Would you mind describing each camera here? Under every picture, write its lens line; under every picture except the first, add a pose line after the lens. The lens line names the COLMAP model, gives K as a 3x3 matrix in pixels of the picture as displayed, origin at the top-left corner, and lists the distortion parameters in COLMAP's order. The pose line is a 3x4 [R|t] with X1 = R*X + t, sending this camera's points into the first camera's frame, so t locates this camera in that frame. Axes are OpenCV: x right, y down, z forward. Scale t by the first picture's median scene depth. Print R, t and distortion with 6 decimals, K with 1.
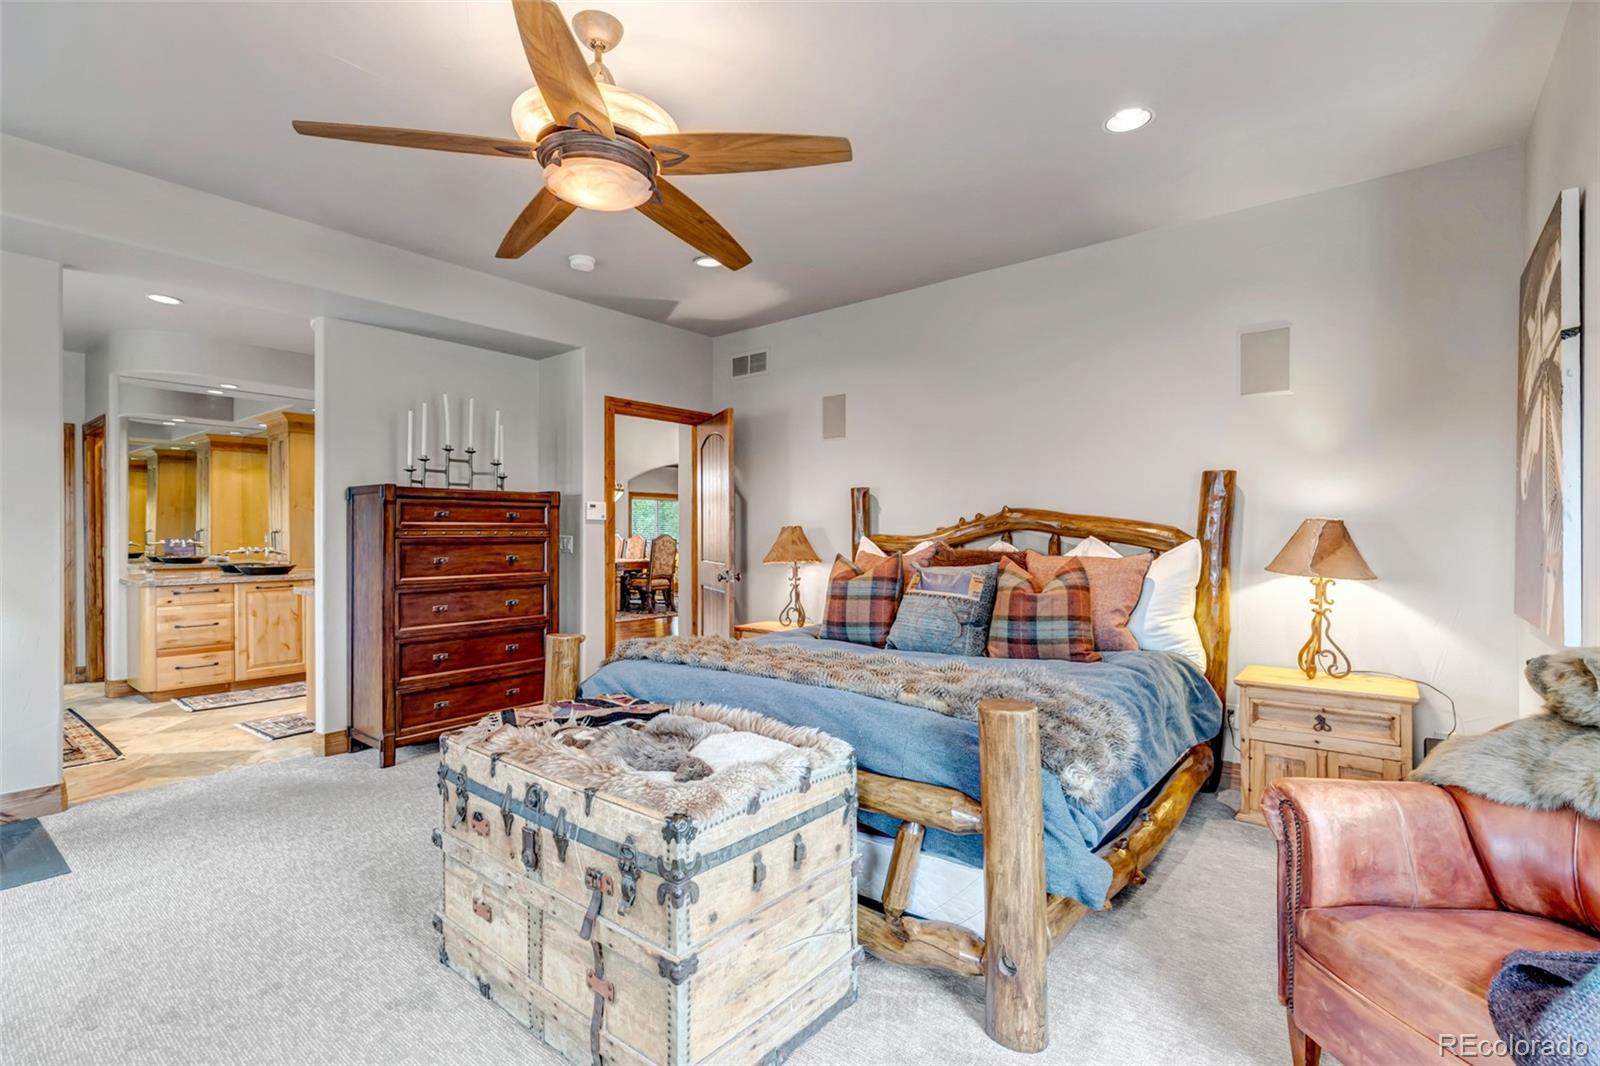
lens RADIAL K [[749.0, 0, 800.3], [0, 749.0, 538.1], [0, 0, 1]] dist [0.015410, -0.001772]
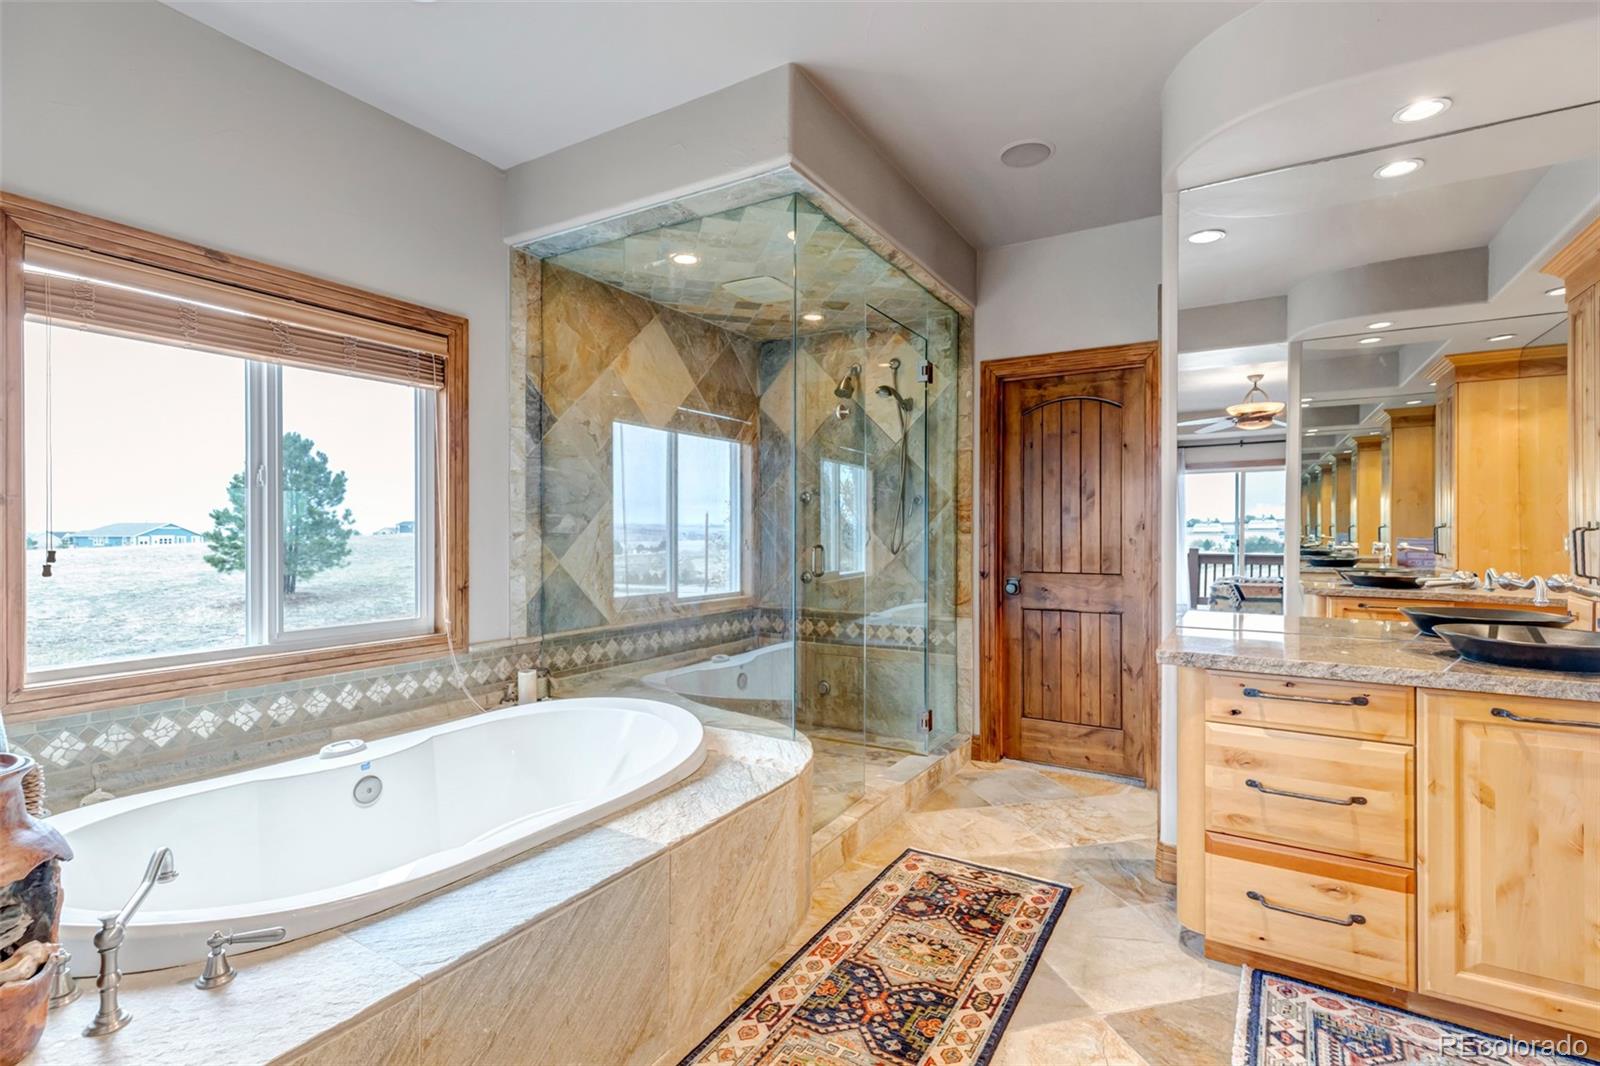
lens RADIAL K [[749.0, 0, 799.6], [0, 749.0, 537.8], [0, 0, 1]] dist [0.015410, -0.001772]
pose [[0.151164, 0.010502, -0.988453, -0.467766], [-0.007936, 0.999924, 0.009410, -0.004333], [0.988477, 0.006422, 0.151236, 0.685138]]
